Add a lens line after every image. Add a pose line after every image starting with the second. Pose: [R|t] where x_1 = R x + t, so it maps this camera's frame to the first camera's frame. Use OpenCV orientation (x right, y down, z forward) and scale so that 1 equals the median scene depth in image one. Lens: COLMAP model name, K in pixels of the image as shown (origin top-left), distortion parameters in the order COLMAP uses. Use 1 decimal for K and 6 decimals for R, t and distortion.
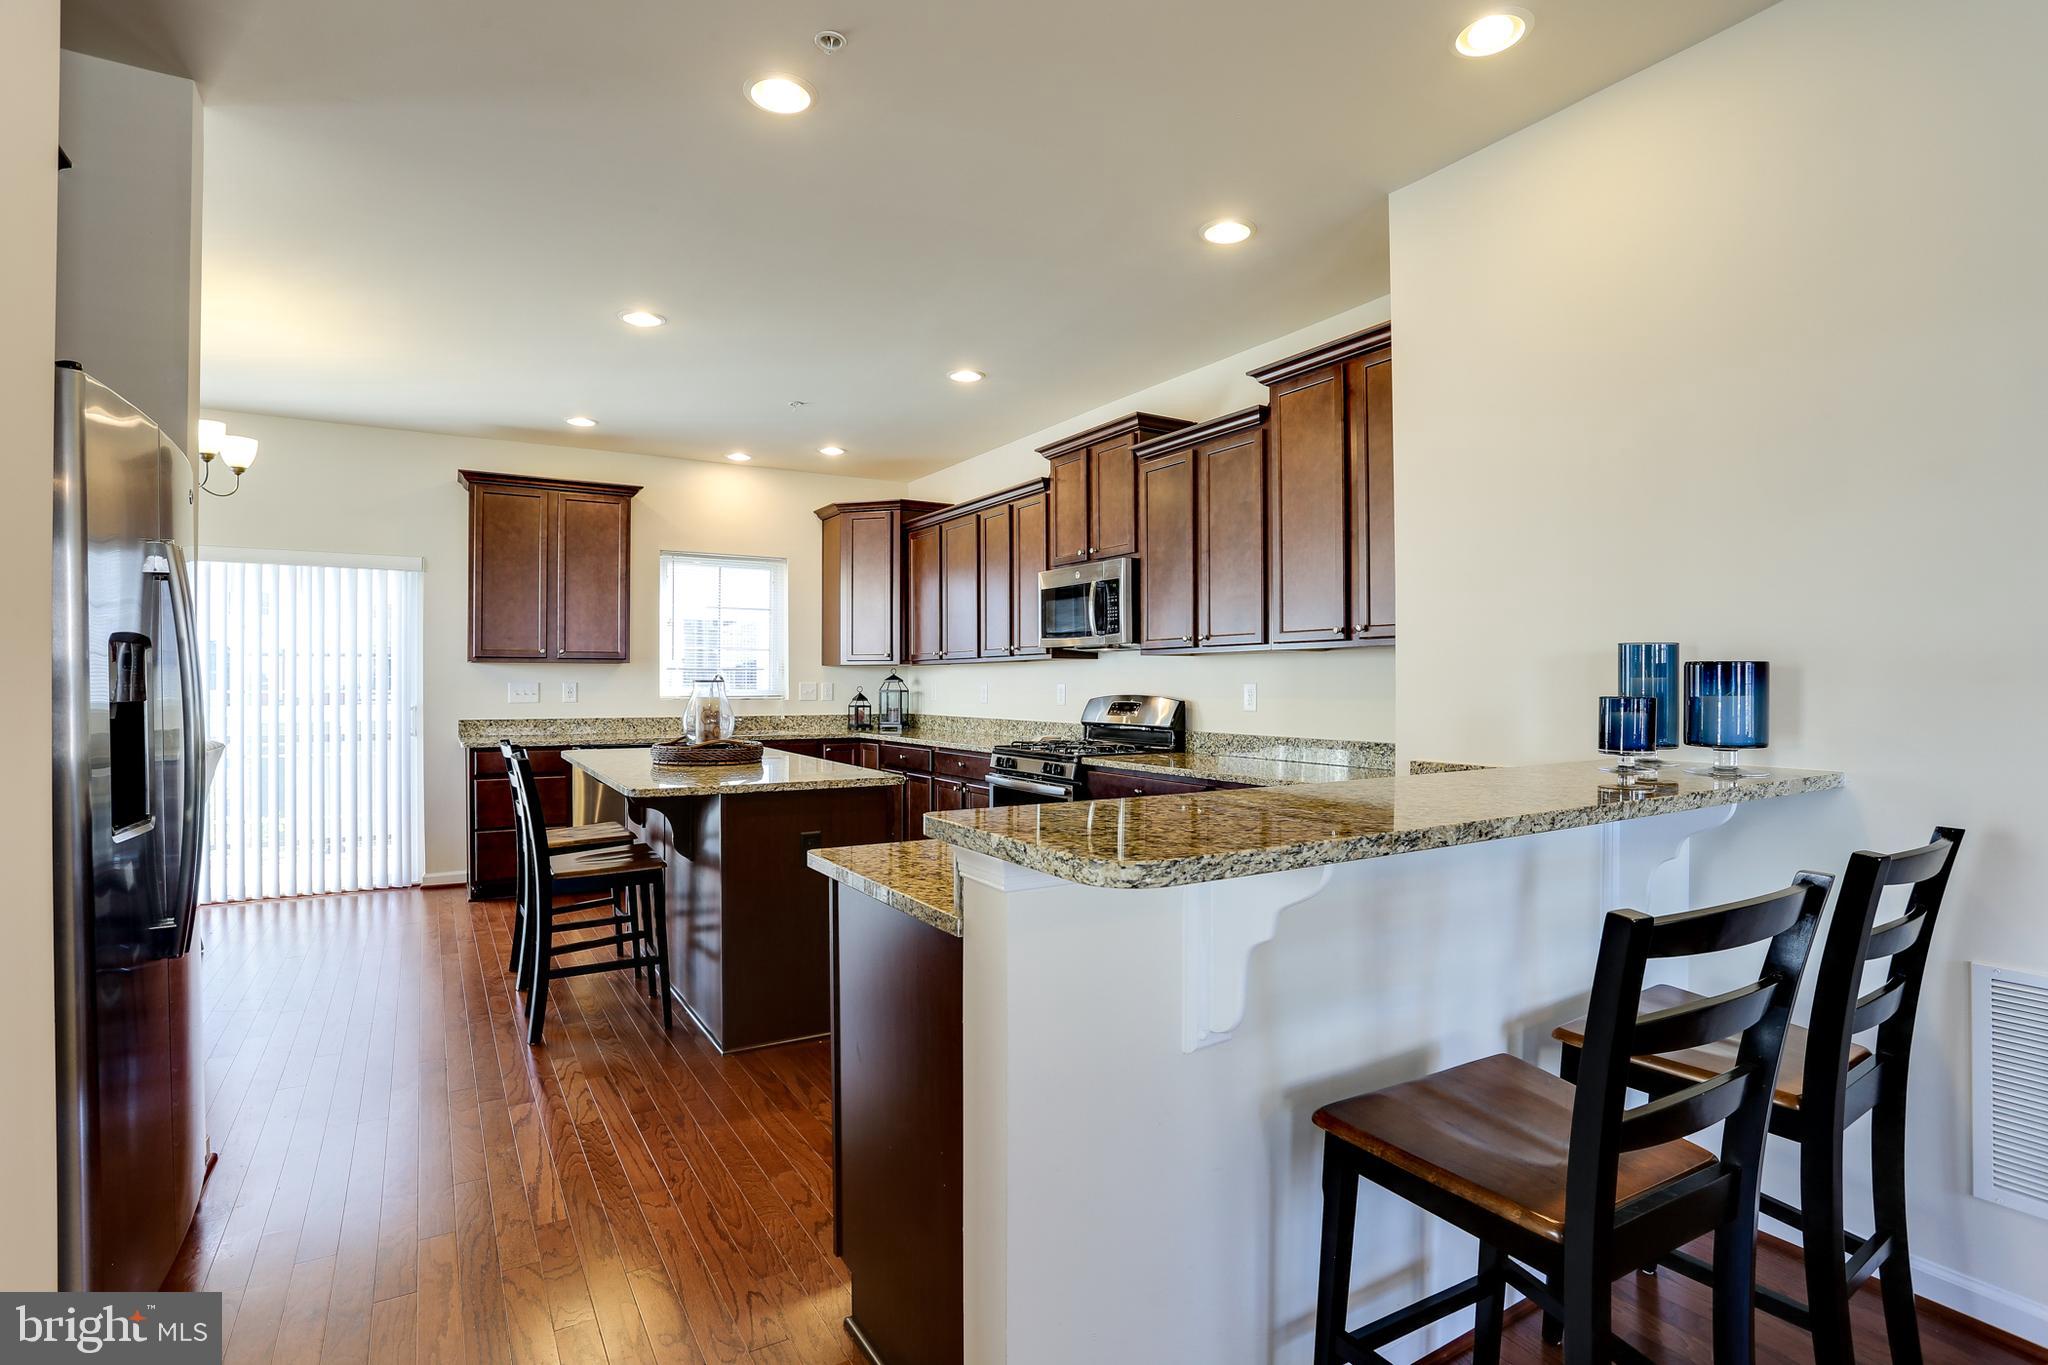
lens RADIAL K [[990.5, 0, 1025.1], [0, 990.5, 673.1], [0, 0, 1]] dist [0.000209, 0.000608]
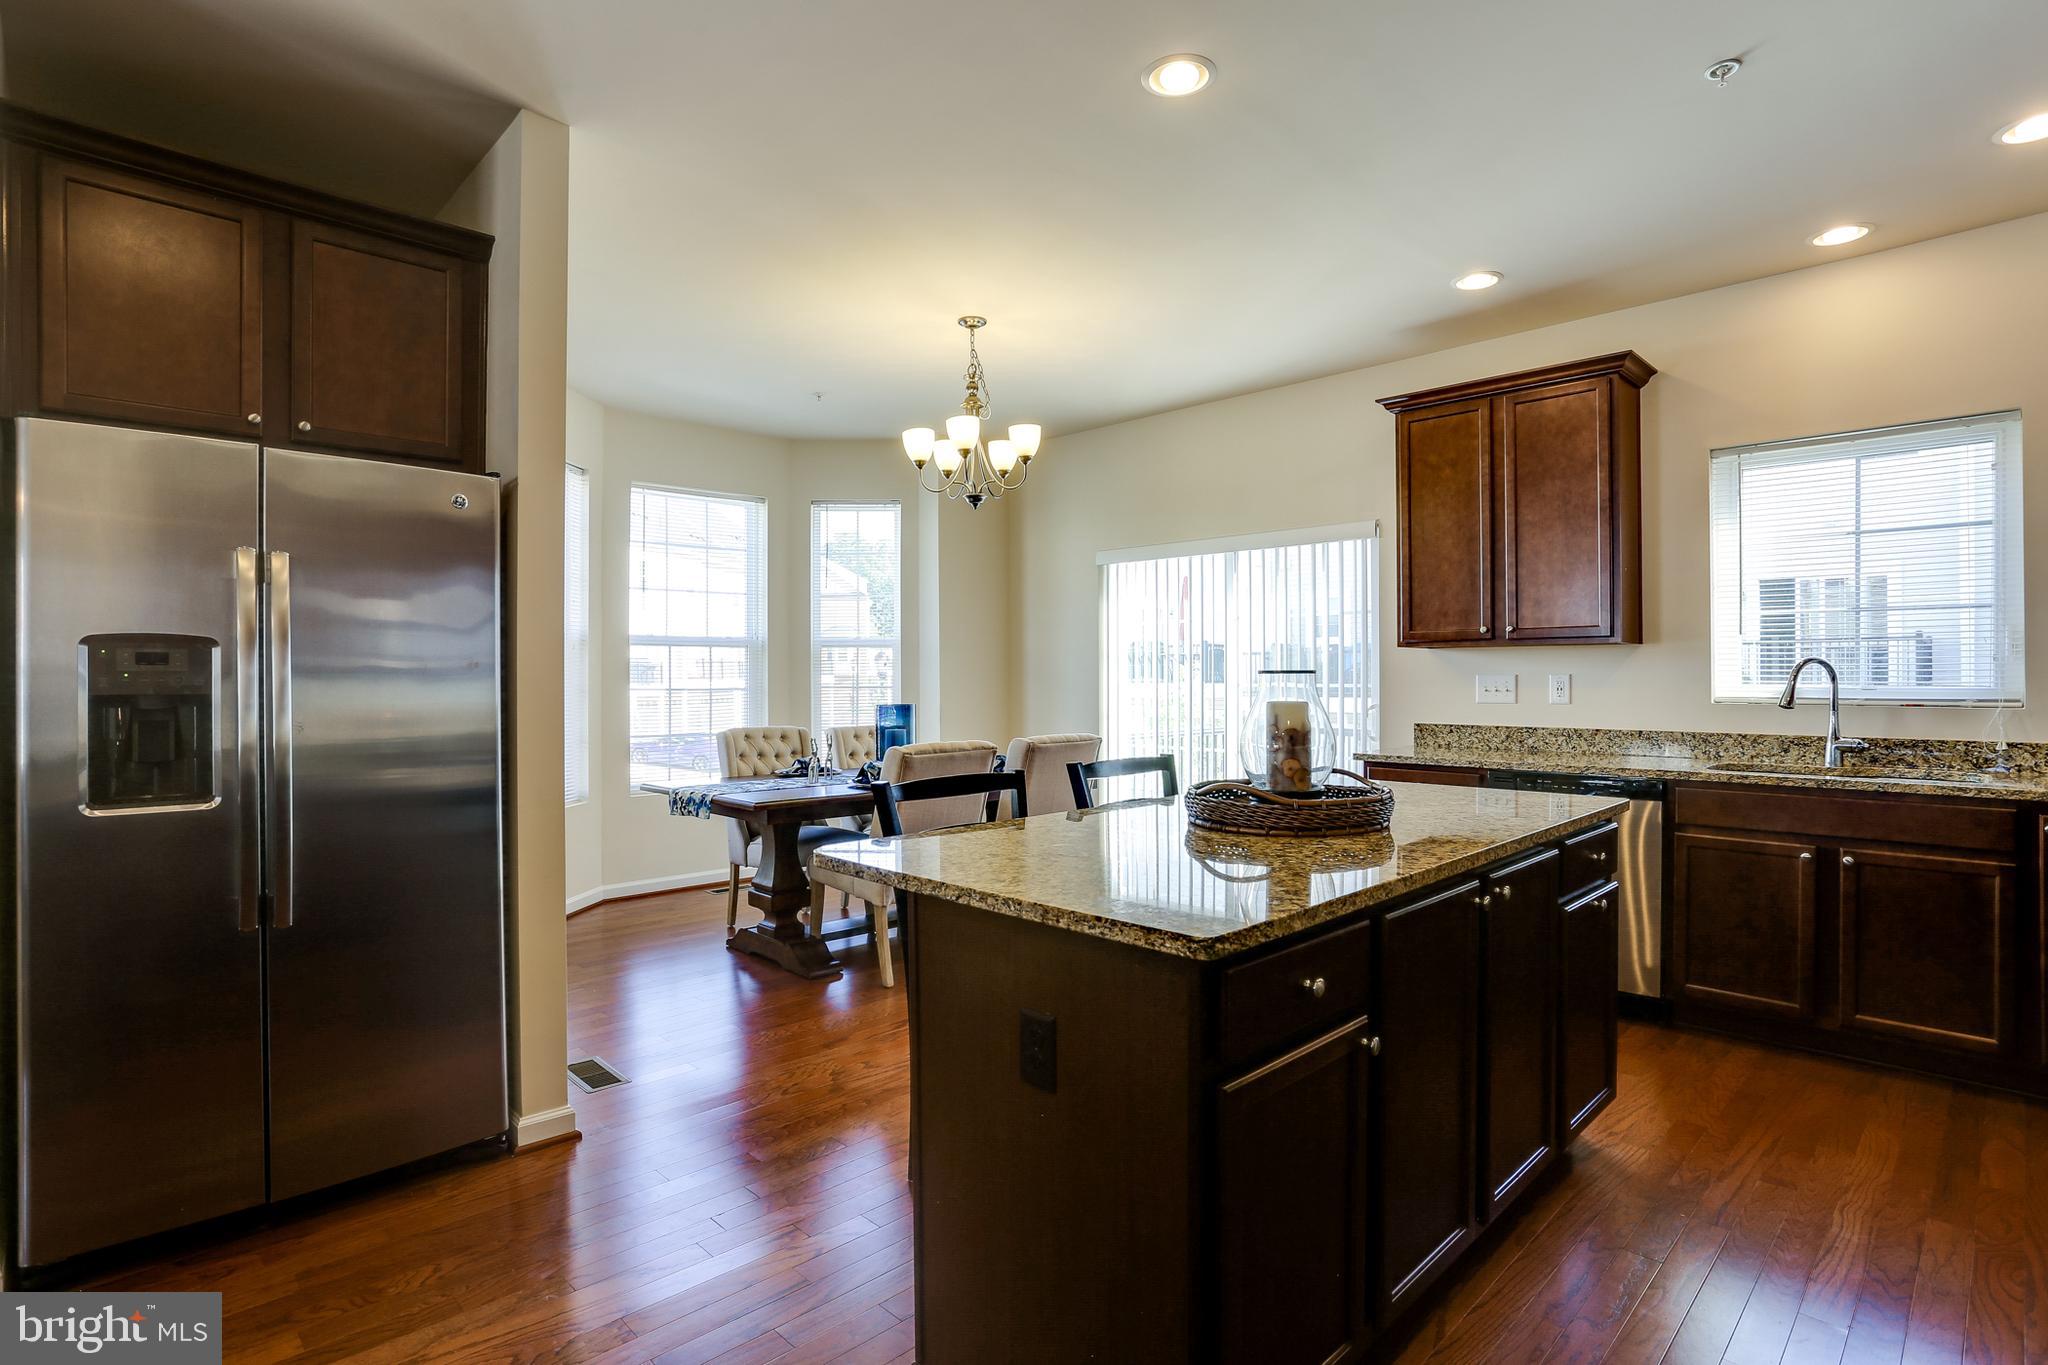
lens RADIAL K [[1033.0, 0, 1025.4], [0, 1033.0, 662.1], [0, 0, 1]] dist [-0.029460, 0.000214]
pose [[0.239417, -0.013963, -0.970817, 0.134982], [0.012399, 0.999859, -0.011323, 0.004953], [0.970838, -0.009326, 0.239556, 0.515039]]
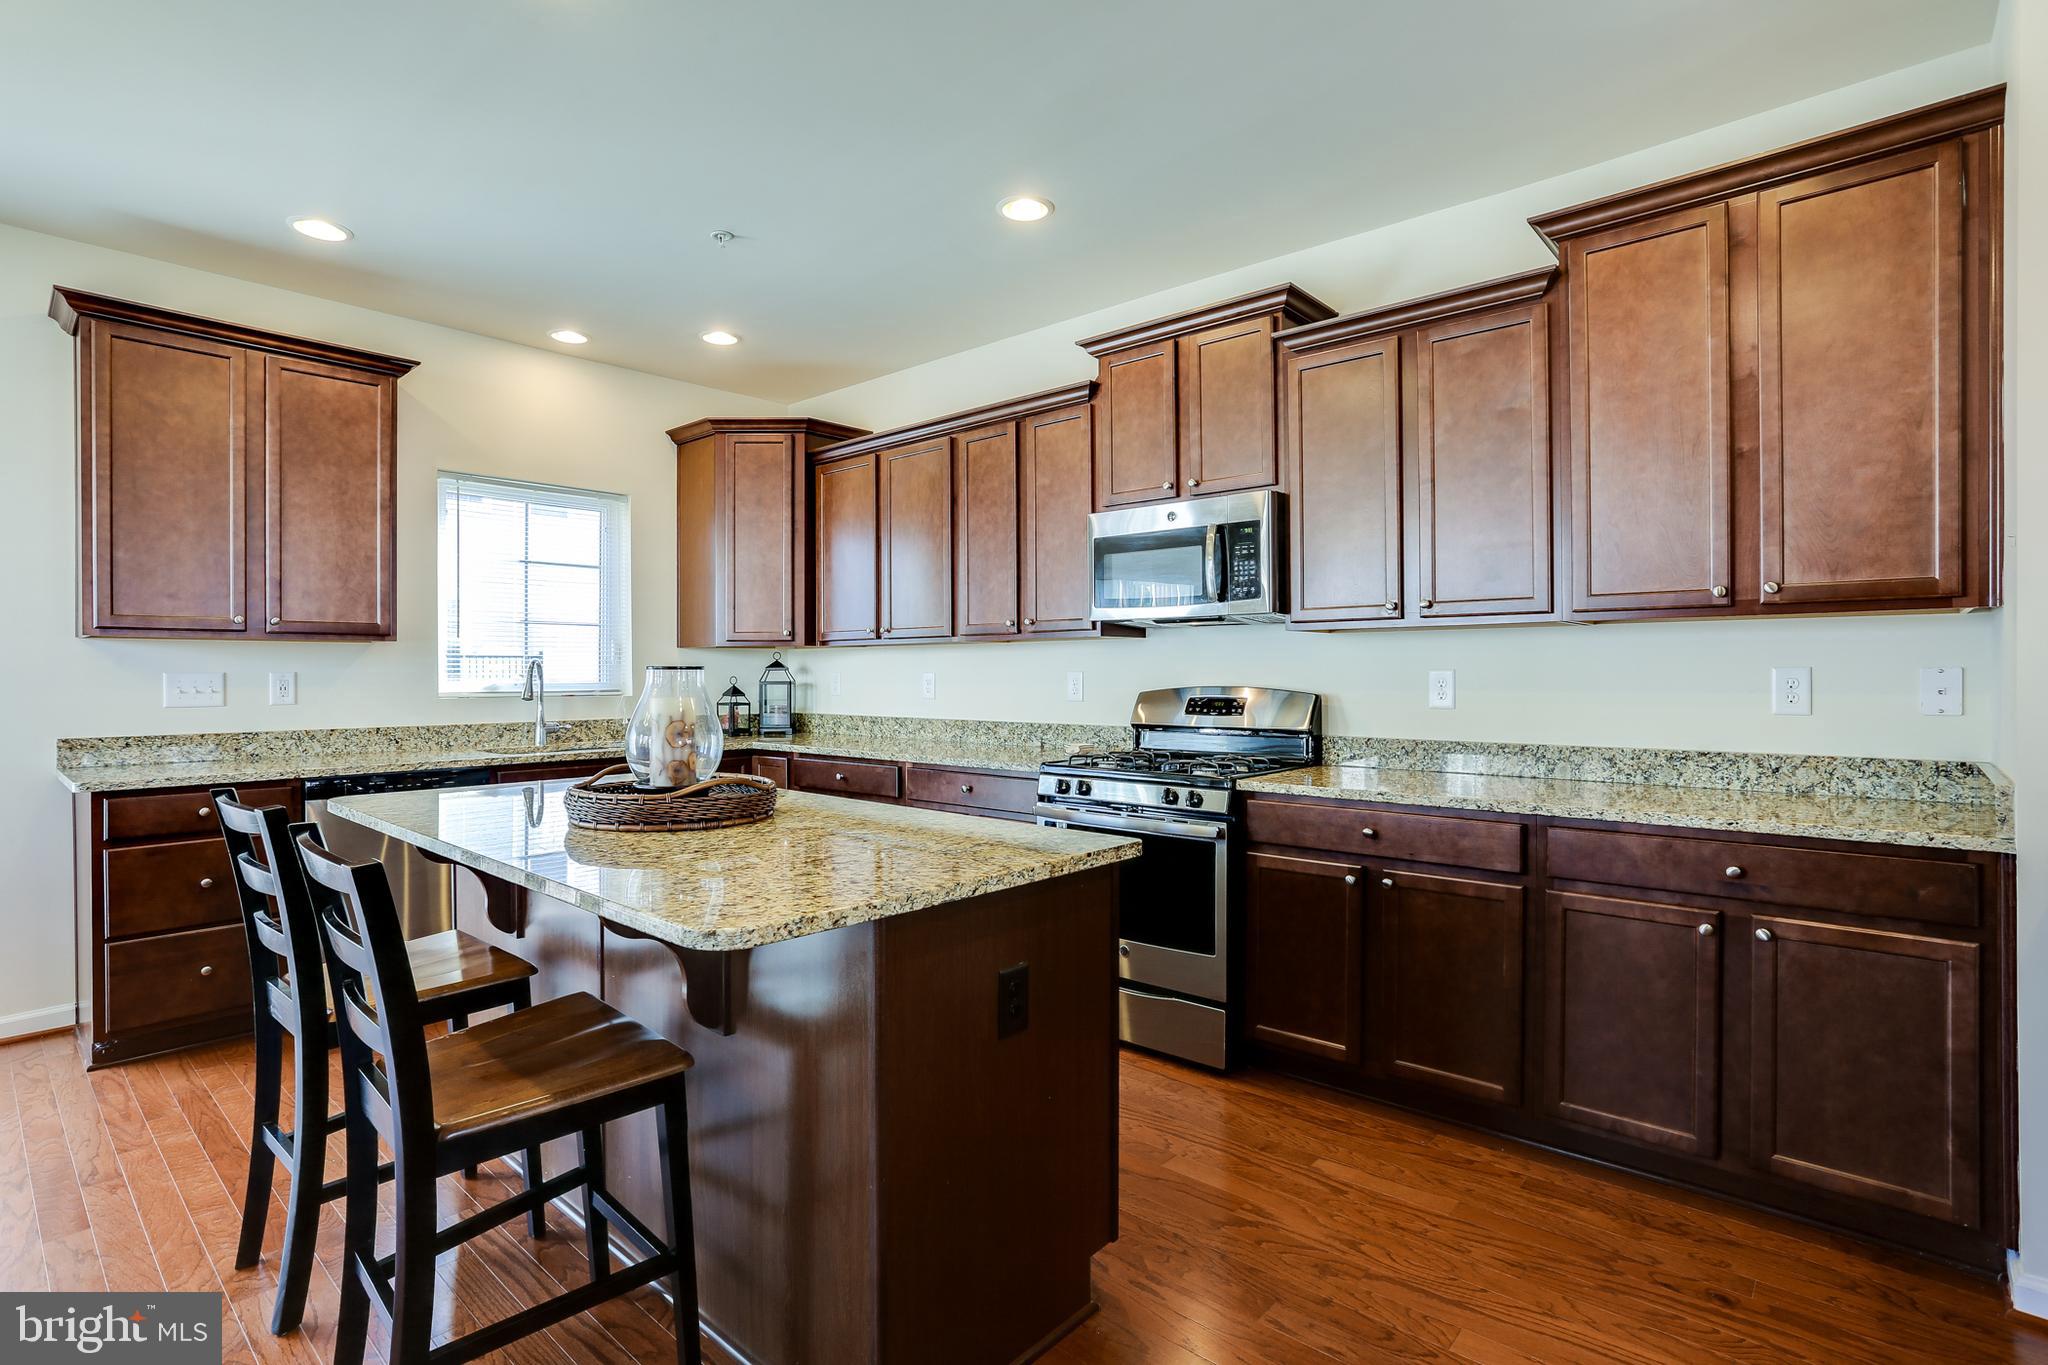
lens RADIAL K [[973.8, 0, 1046.0], [0, 973.8, 673.6], [0, 0, 1]] dist [-0.043176, 0.029487]
pose [[0.953154, -0.003529, 0.302464, -0.200742], [0.000016, 0.999933, 0.011618, 0.003606], [-0.302485, -0.011069, 0.953090, 0.308742]]
